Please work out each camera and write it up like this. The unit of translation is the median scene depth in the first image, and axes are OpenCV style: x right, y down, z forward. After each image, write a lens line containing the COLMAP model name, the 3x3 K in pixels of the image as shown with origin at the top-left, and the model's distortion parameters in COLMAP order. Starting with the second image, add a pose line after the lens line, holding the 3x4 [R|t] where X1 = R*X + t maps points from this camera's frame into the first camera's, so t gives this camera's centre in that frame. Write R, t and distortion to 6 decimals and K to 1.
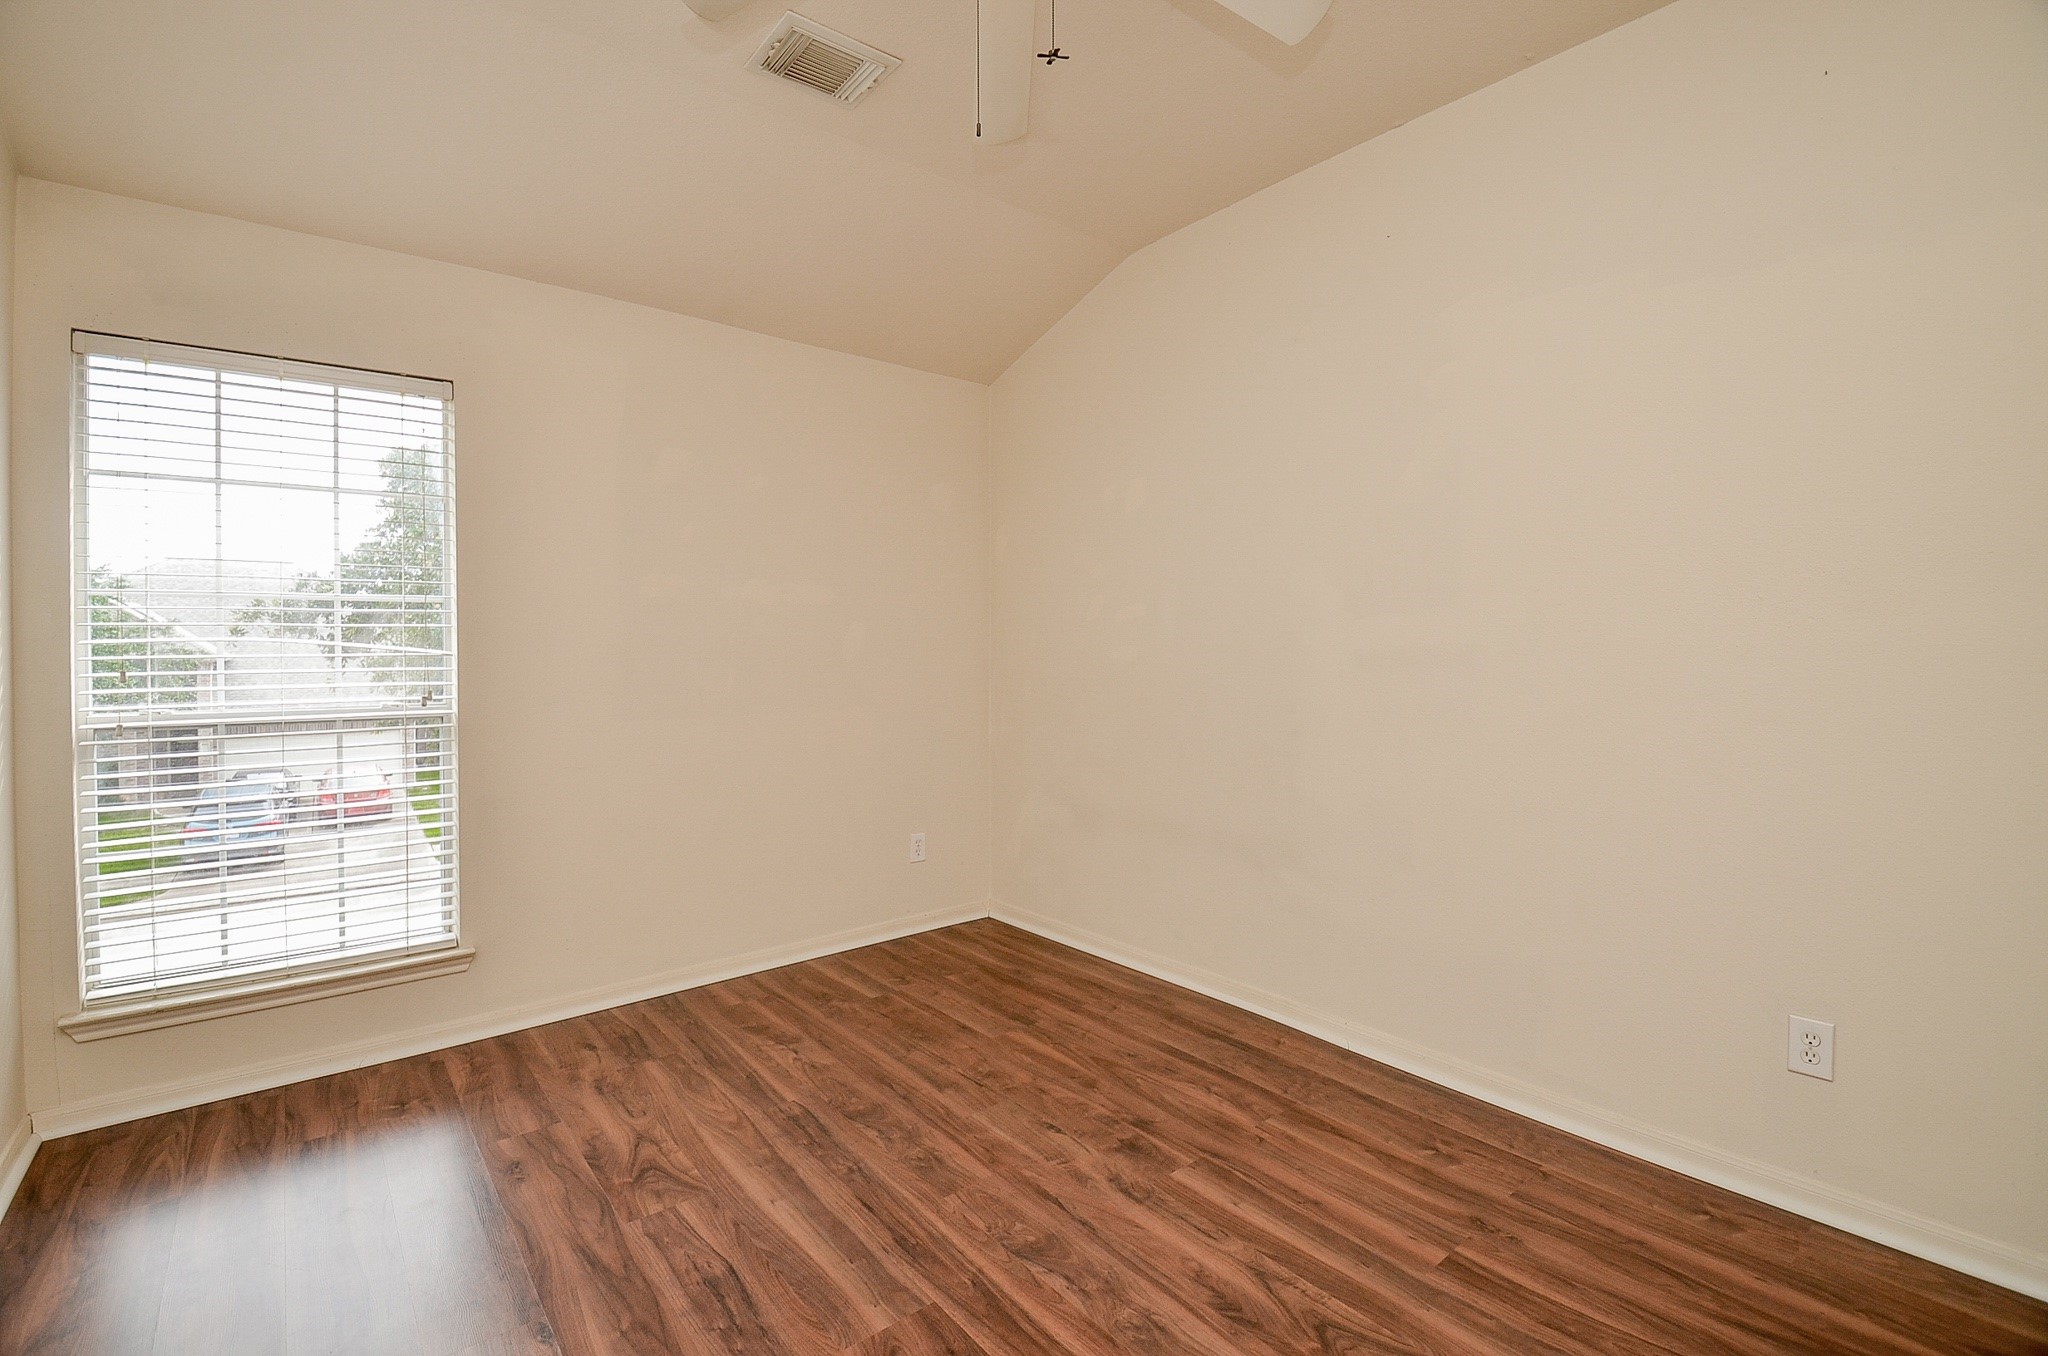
lens RADIAL K [[911.2, 0, 1008.9], [0, 911.2, 672.3], [0, 0, 1]] dist [-0.011763, -0.005063]
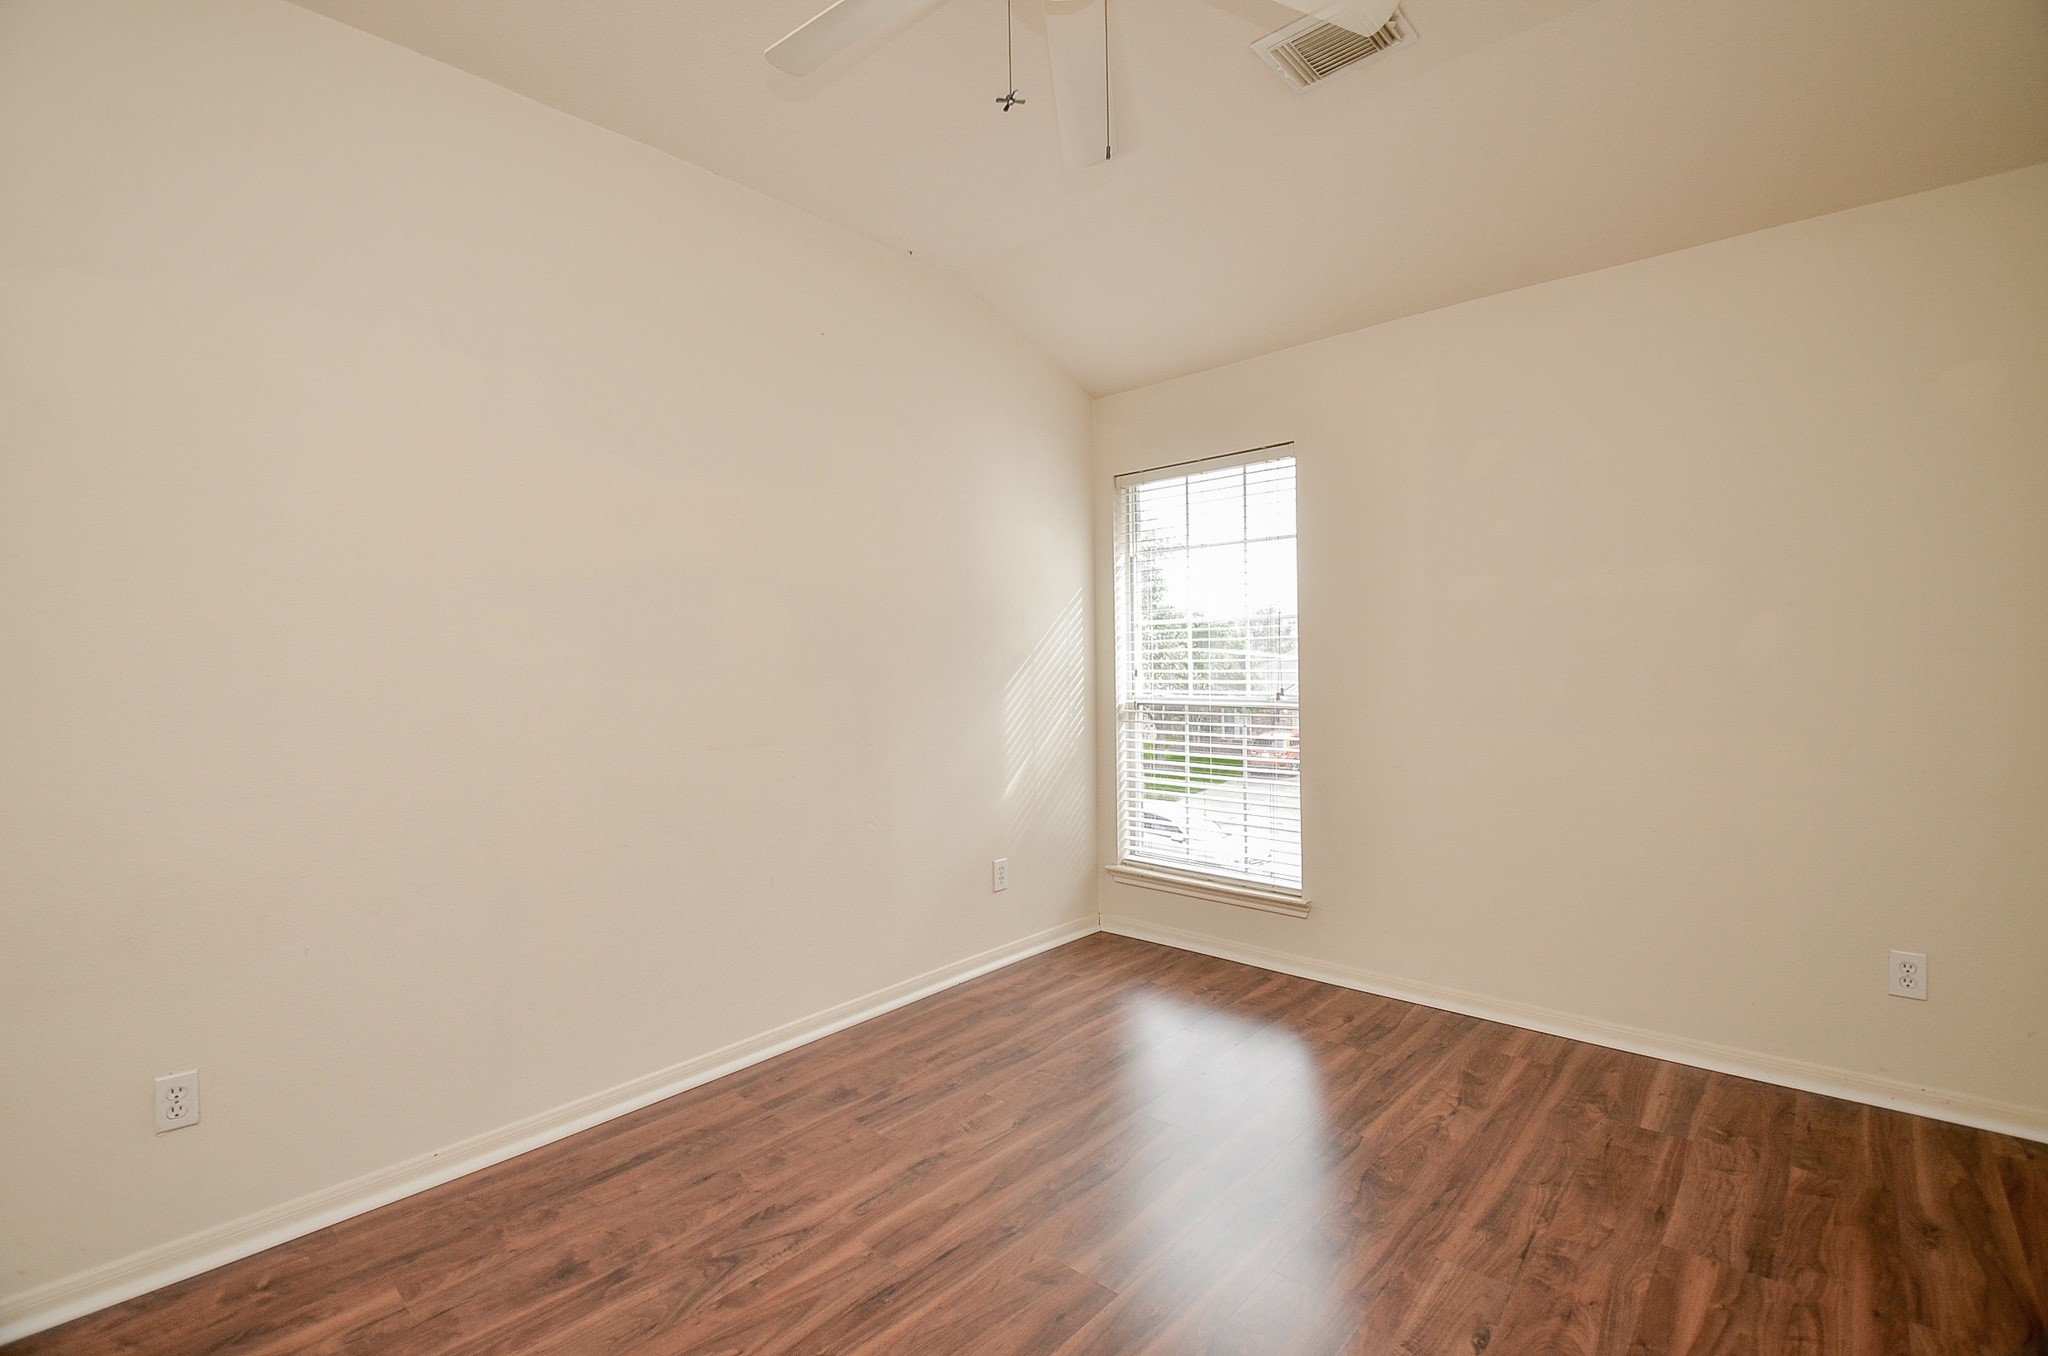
lens RADIAL K [[911.2, 0, 1034.4], [0, 911.2, 656.7], [0, 0, 1]] dist [-0.011763, -0.005063]
pose [[0.153974, 0.000717, -0.988075, 0.559029], [-0.014332, 0.999896, -0.001508, -0.016587], [0.987971, 0.014393, 0.153968, 0.447432]]
